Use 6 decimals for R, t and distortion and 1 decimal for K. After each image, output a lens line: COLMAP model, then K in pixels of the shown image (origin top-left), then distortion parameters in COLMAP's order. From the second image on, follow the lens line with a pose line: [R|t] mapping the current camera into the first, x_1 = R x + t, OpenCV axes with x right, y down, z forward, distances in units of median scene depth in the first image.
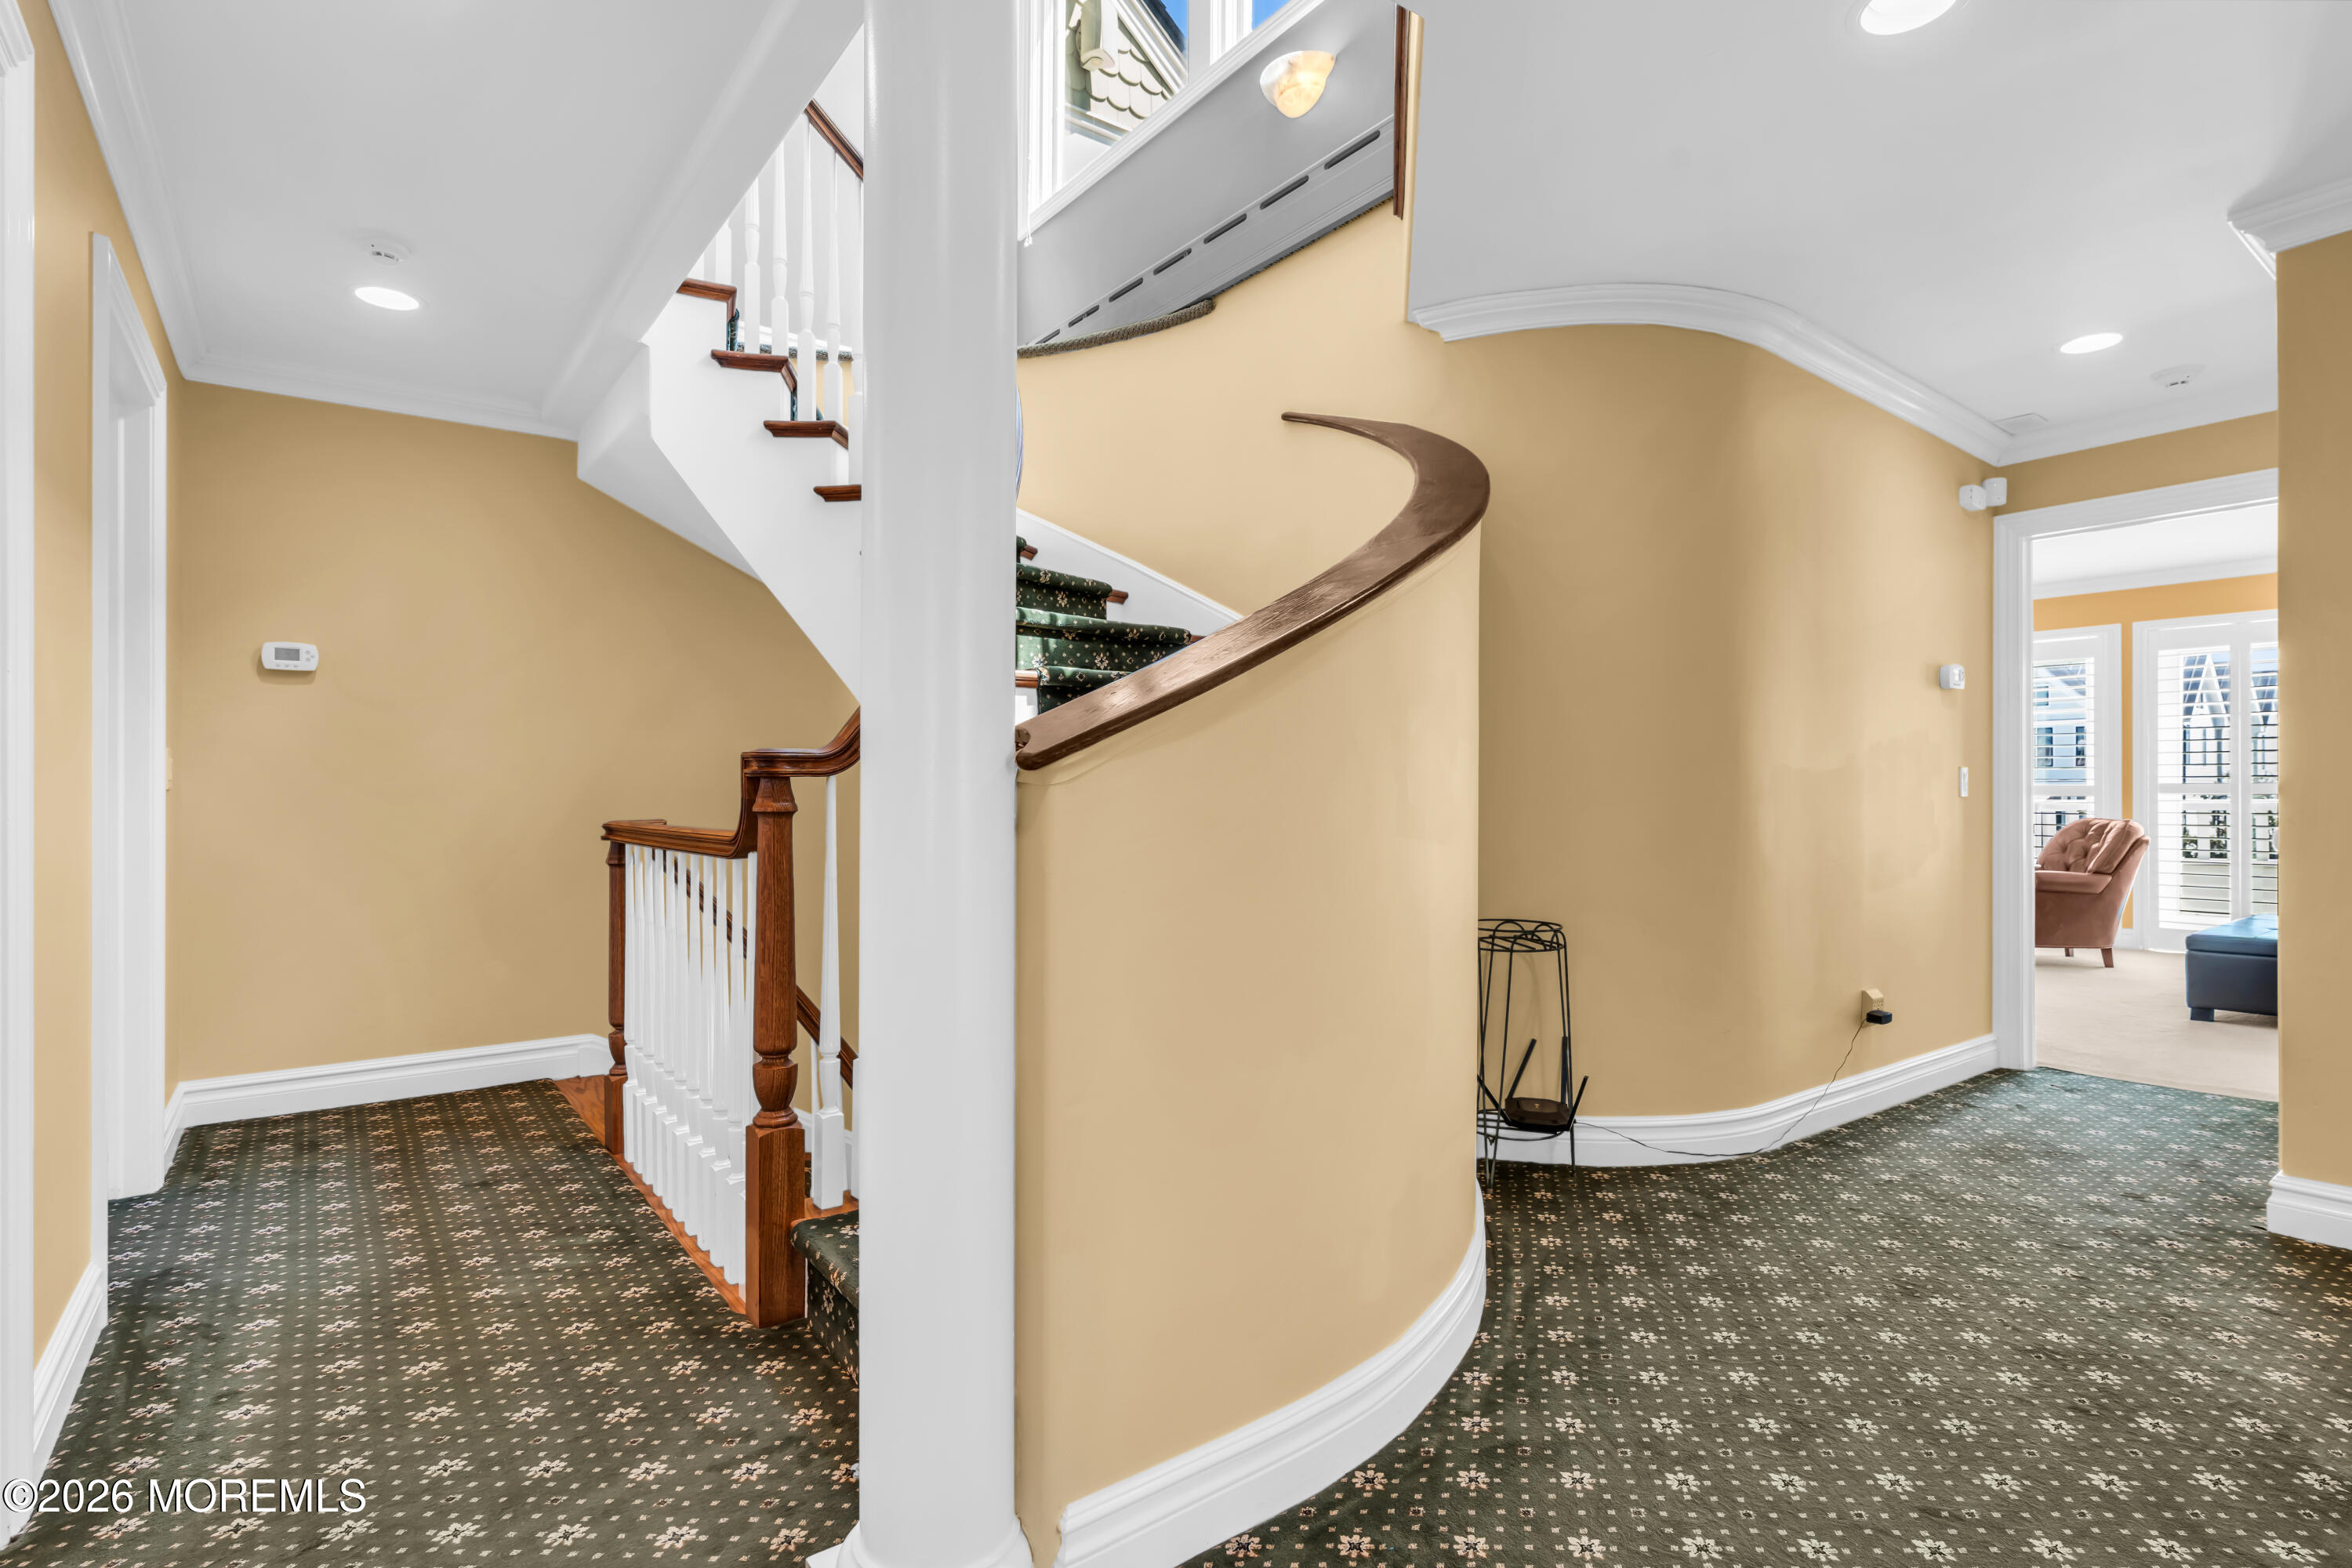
lens RADIAL K [[1150.3, 0, 1171.6], [0, 1150.3, 790.5], [0, 0, 1]] dist [-0.002789, -0.000203]
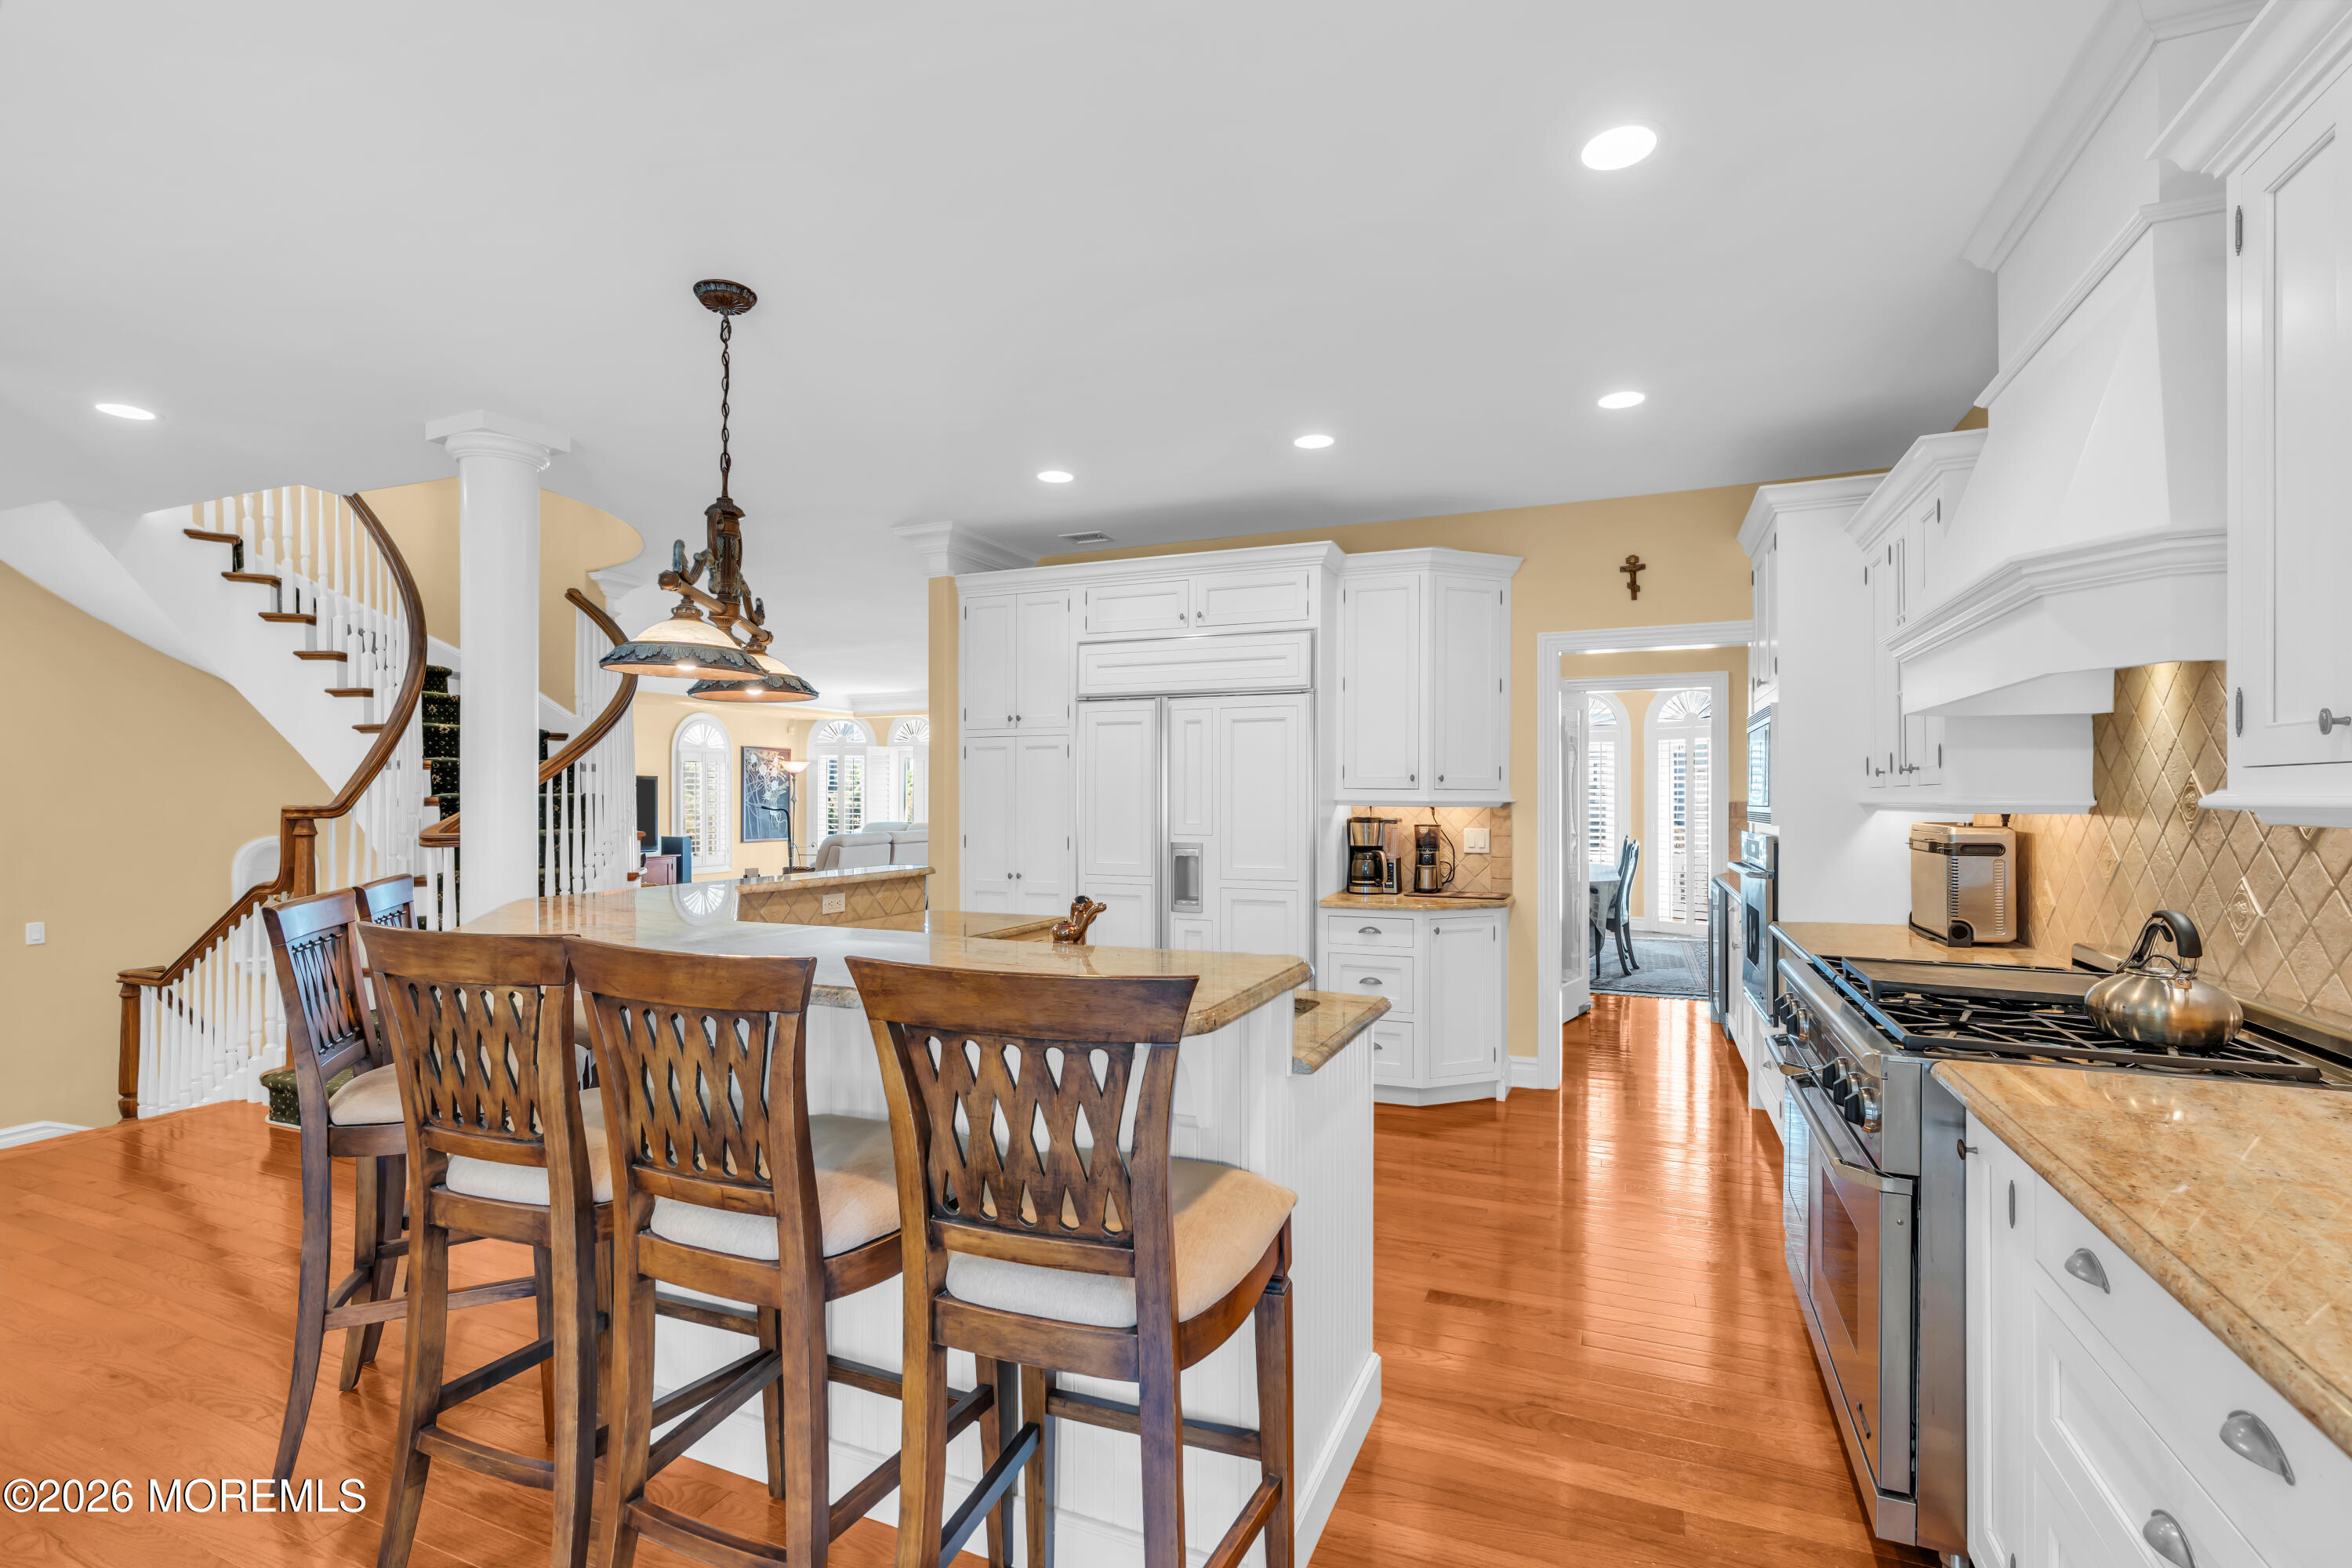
lens RADIAL K [[1080.5, 0, 1183.1], [0, 1080.5, 794.3], [0, 0, 1]] dist [-0.000319, 0.001327]
pose [[0.862954, 0.000849, 0.505281, 0.030495], [-0.000073, 0.999999, -0.001555, -0.042092], [-0.505282, 0.001305, 0.862953, -1.161828]]
